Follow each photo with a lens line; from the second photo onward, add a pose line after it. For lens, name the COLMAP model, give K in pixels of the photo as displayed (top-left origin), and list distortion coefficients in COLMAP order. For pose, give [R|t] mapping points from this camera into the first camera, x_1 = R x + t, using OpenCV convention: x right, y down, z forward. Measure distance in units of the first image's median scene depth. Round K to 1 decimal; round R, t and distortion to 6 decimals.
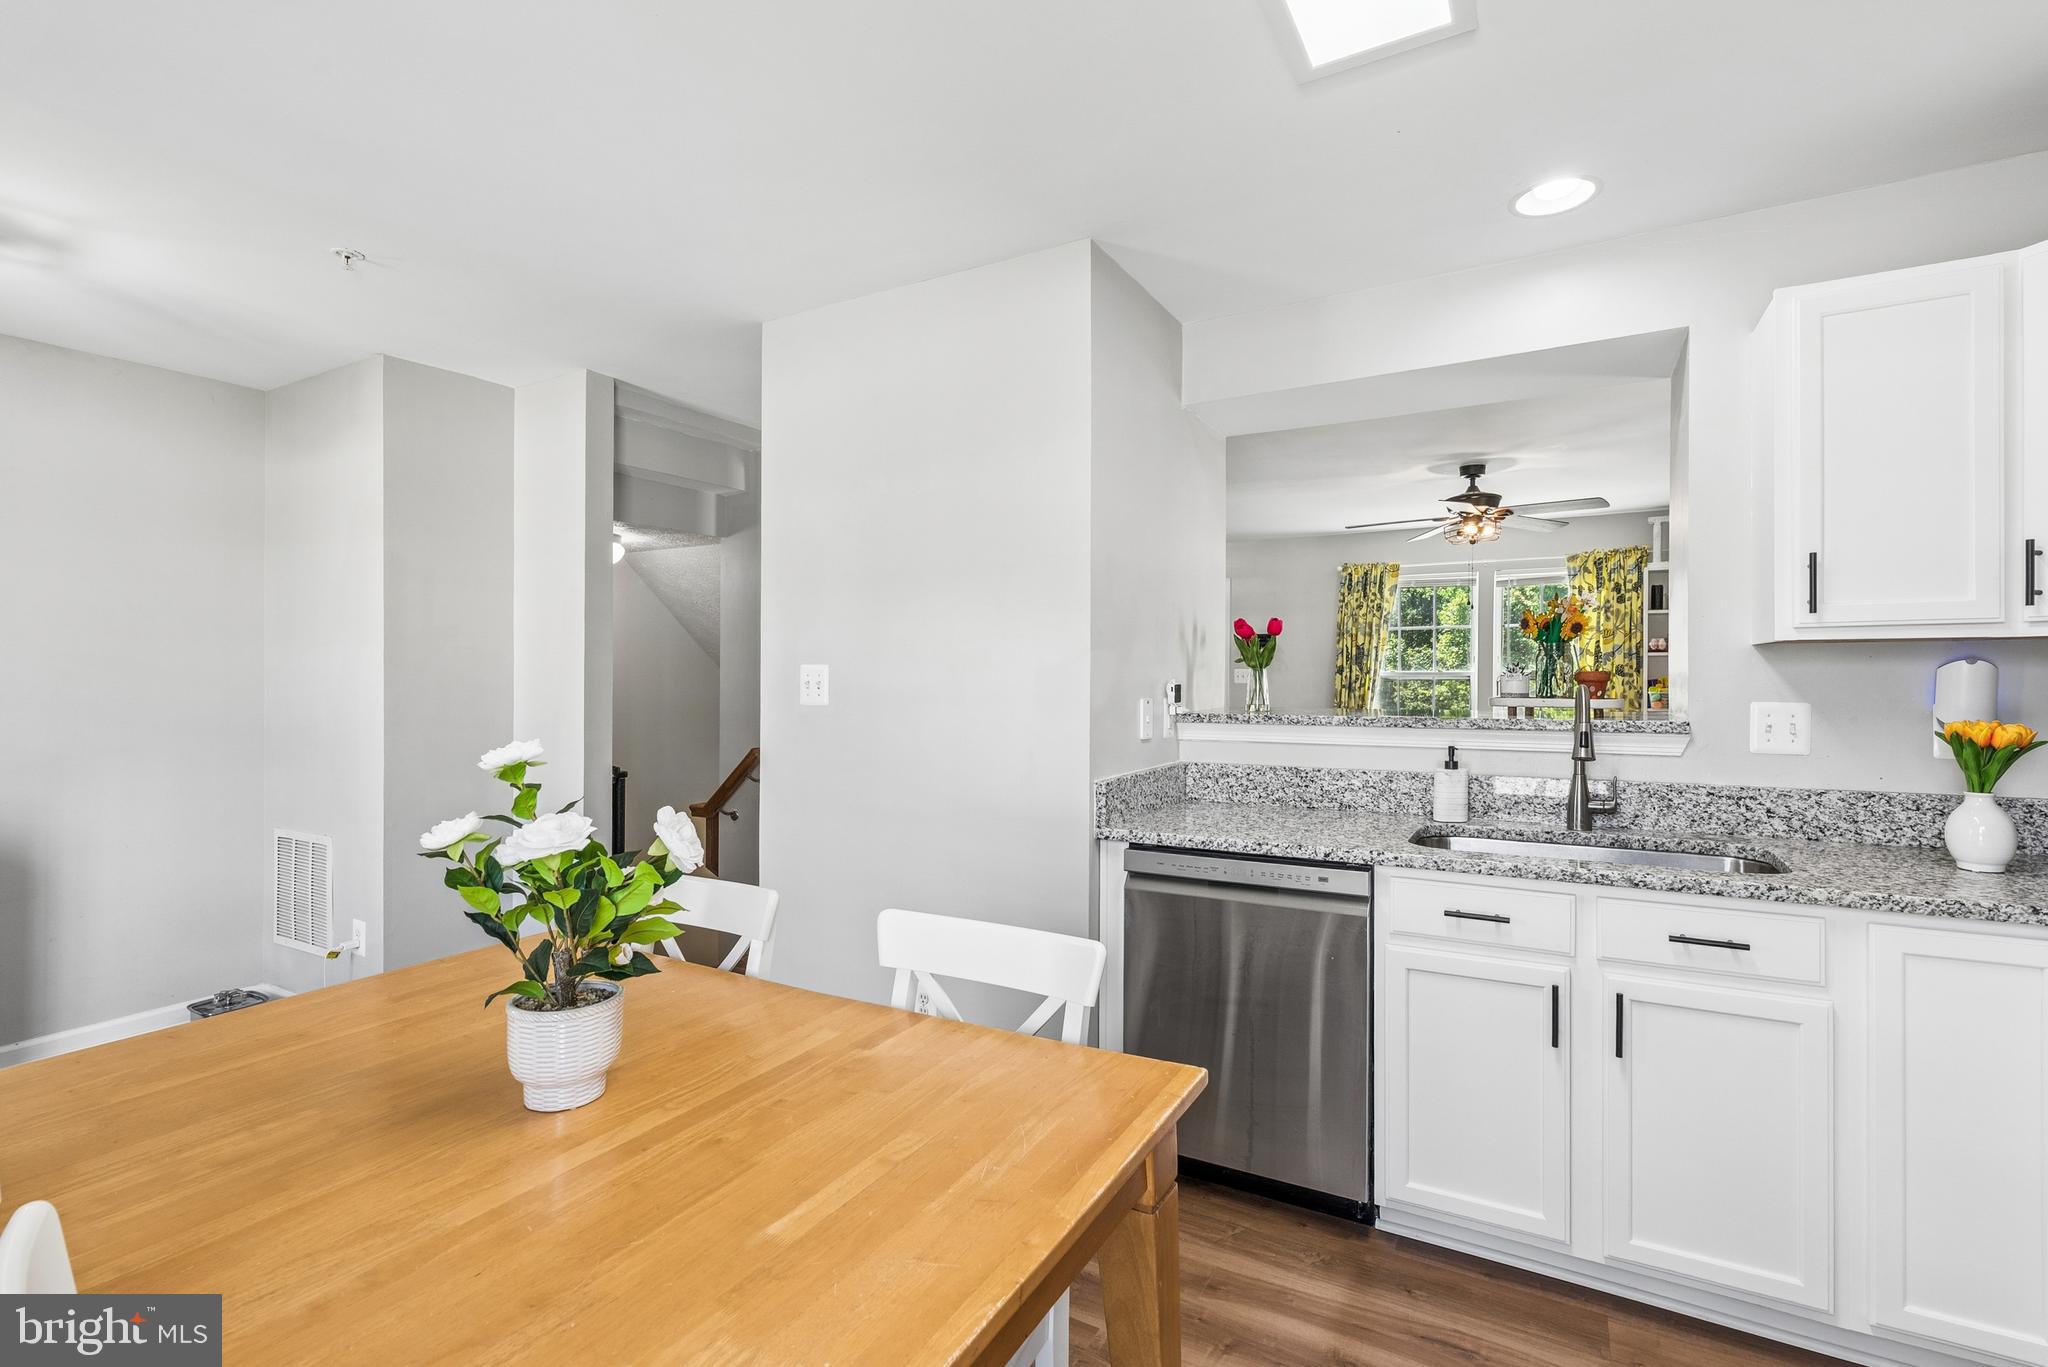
lens RADIAL K [[935.4, 0, 1024.1], [0, 935.4, 686.9], [0, 0, 1]] dist [-0.011865, 0.003828]
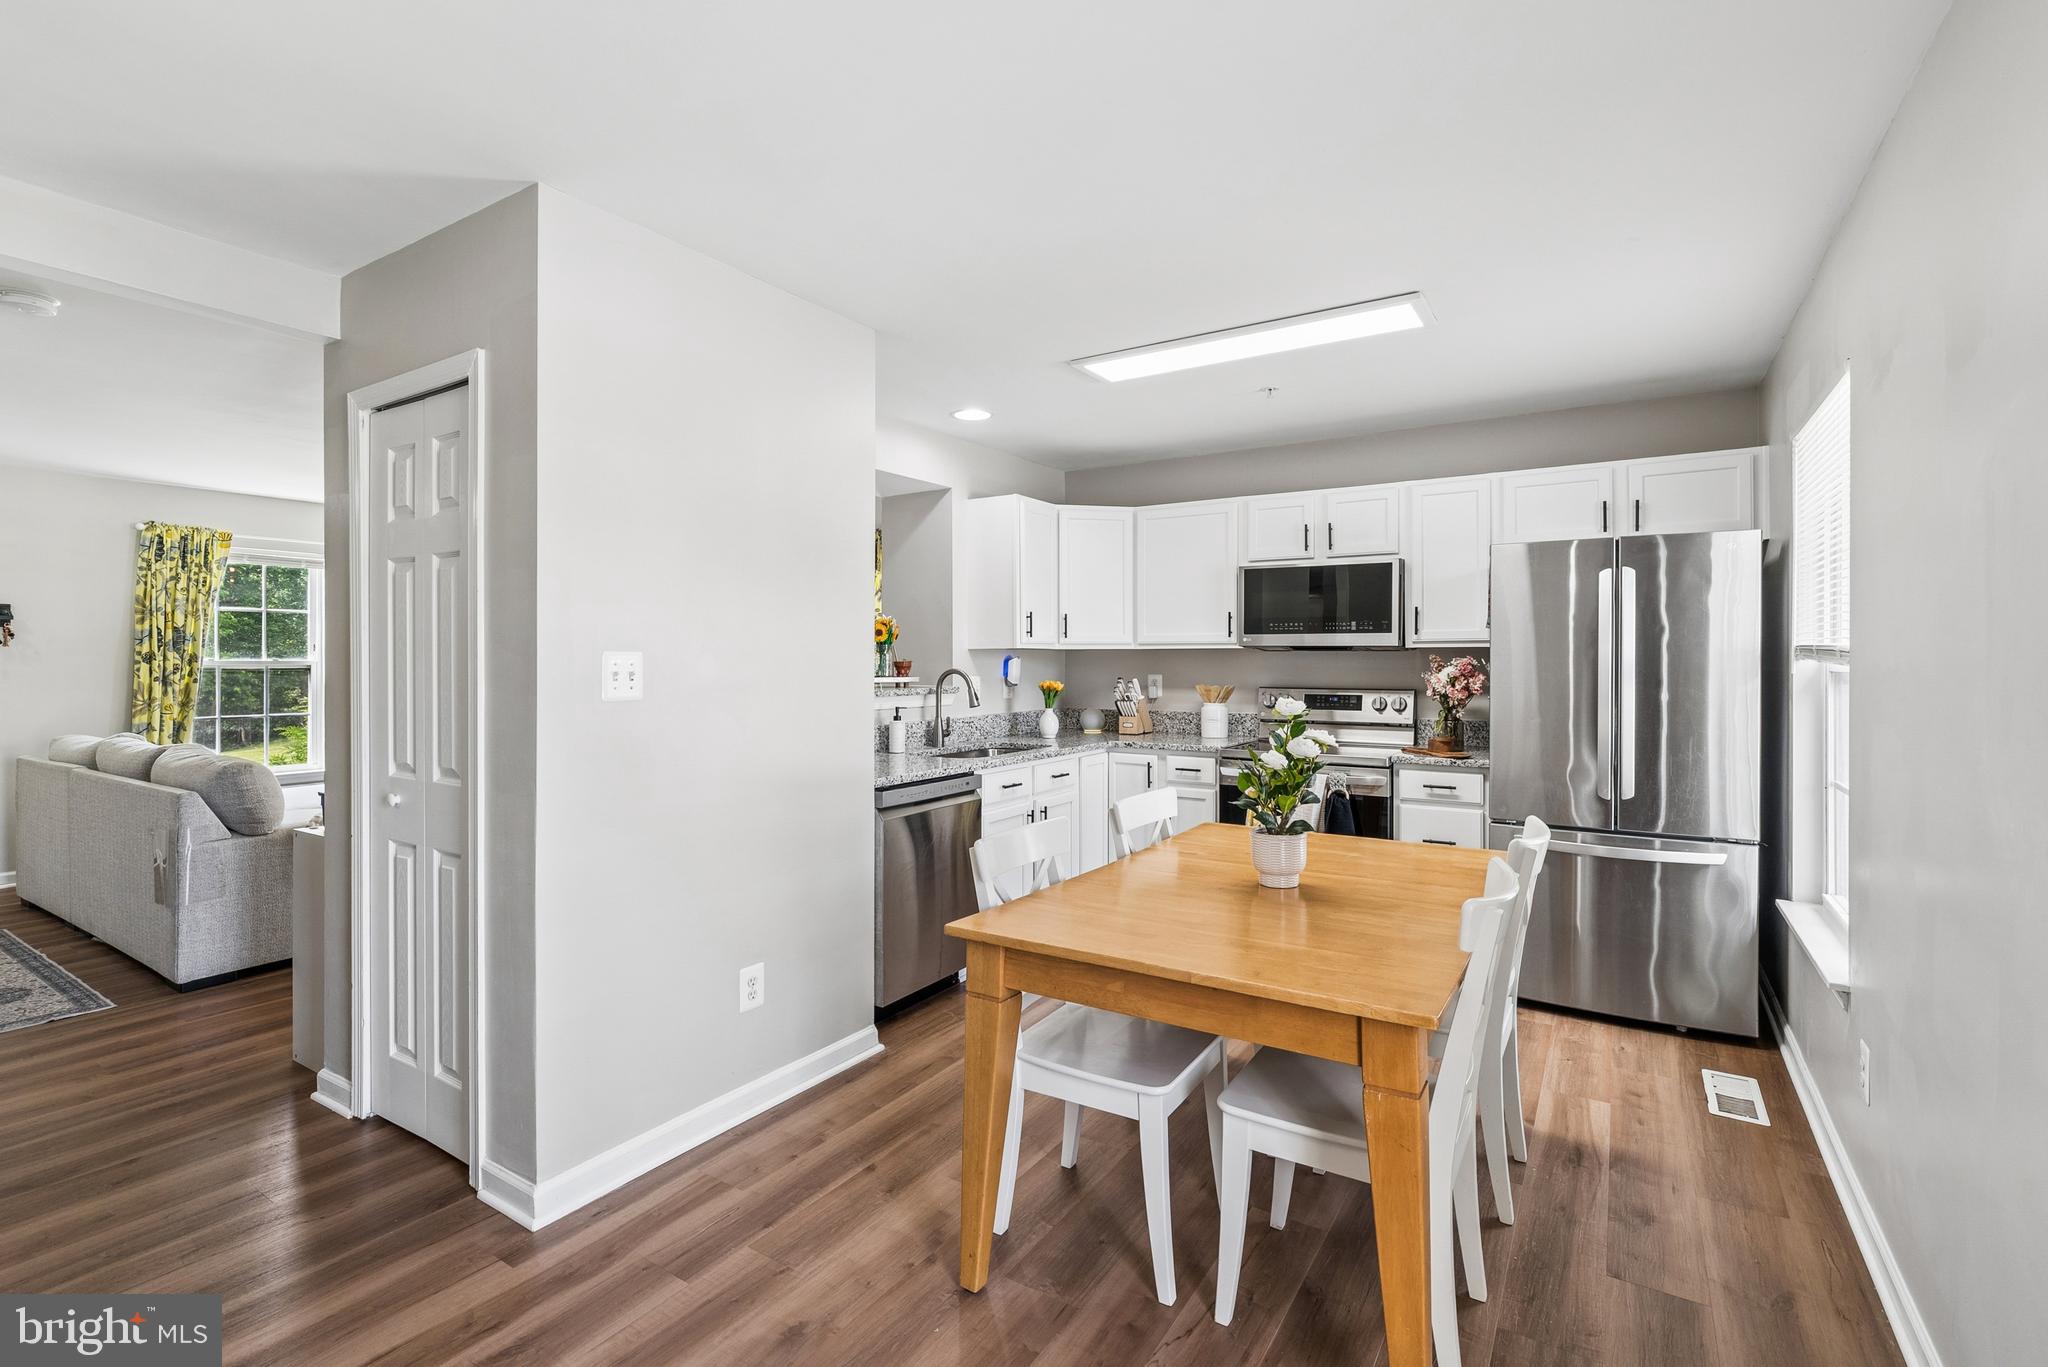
lens RADIAL K [[935.4, 0, 1017.4], [0, 935.4, 659.6], [0, 0, 1]] dist [-0.011865, 0.003828]
pose [[0.057888, 0.003826, 0.998316, -1.341532], [0.013434, 0.999899, -0.004611, -0.010577], [-0.998233, 0.013679, 0.057831, 0.780568]]
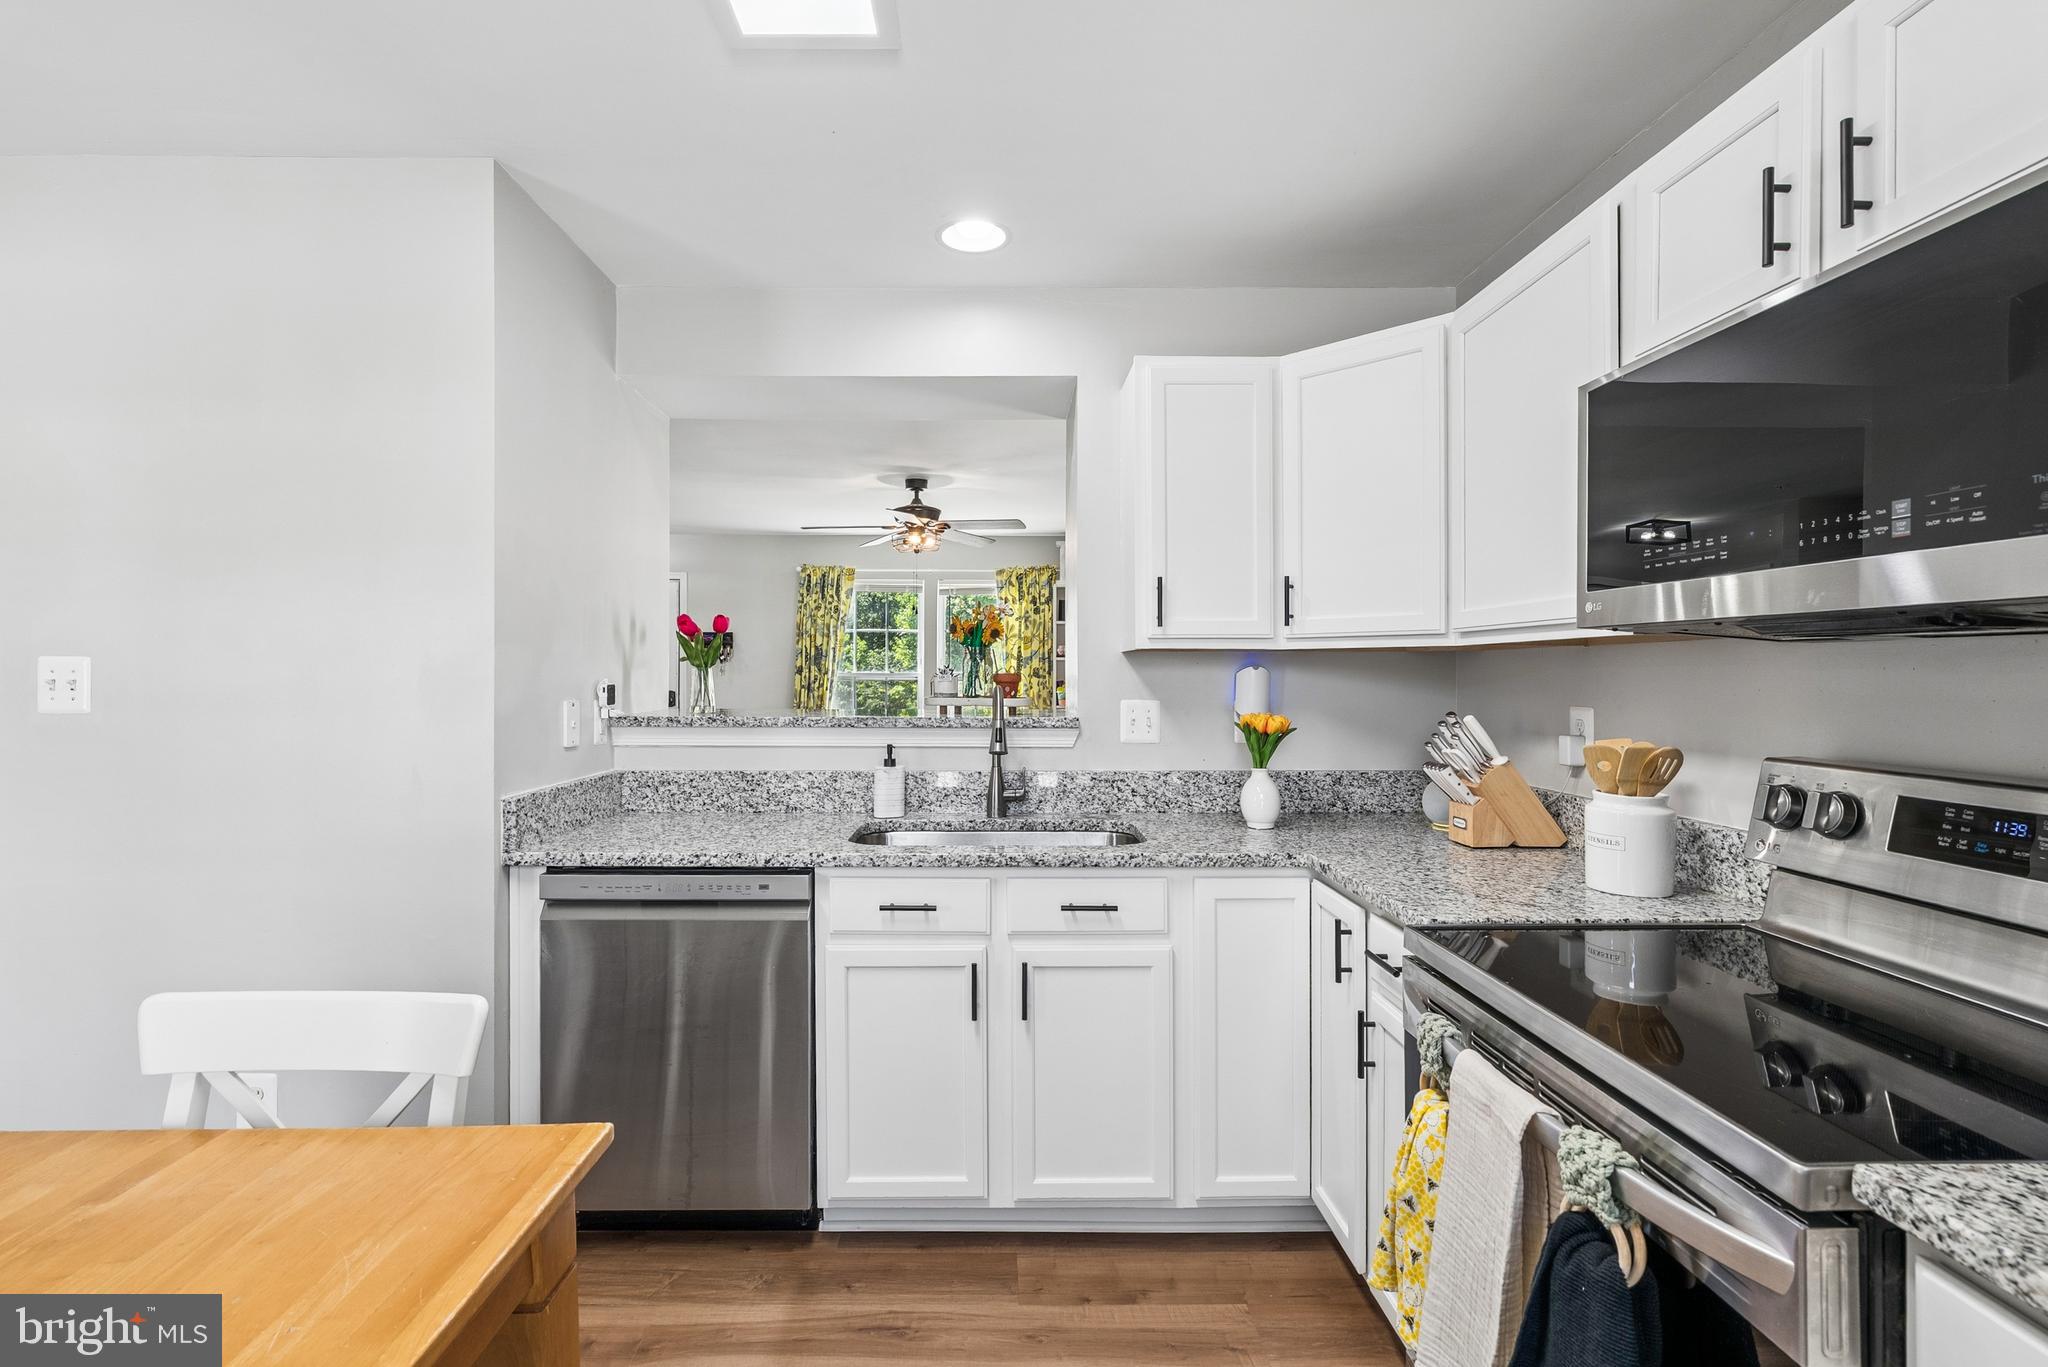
lens RADIAL K [[935.4, 0, 1012.1], [0, 935.4, 680.3], [0, 0, 1]] dist [-0.011865, 0.003828]
pose [[0.861962, 0.003675, 0.506959, 0.050716], [-0.000398, 0.999978, -0.006571, -0.001232], [-0.506972, 0.005462, 0.861945, 0.034850]]
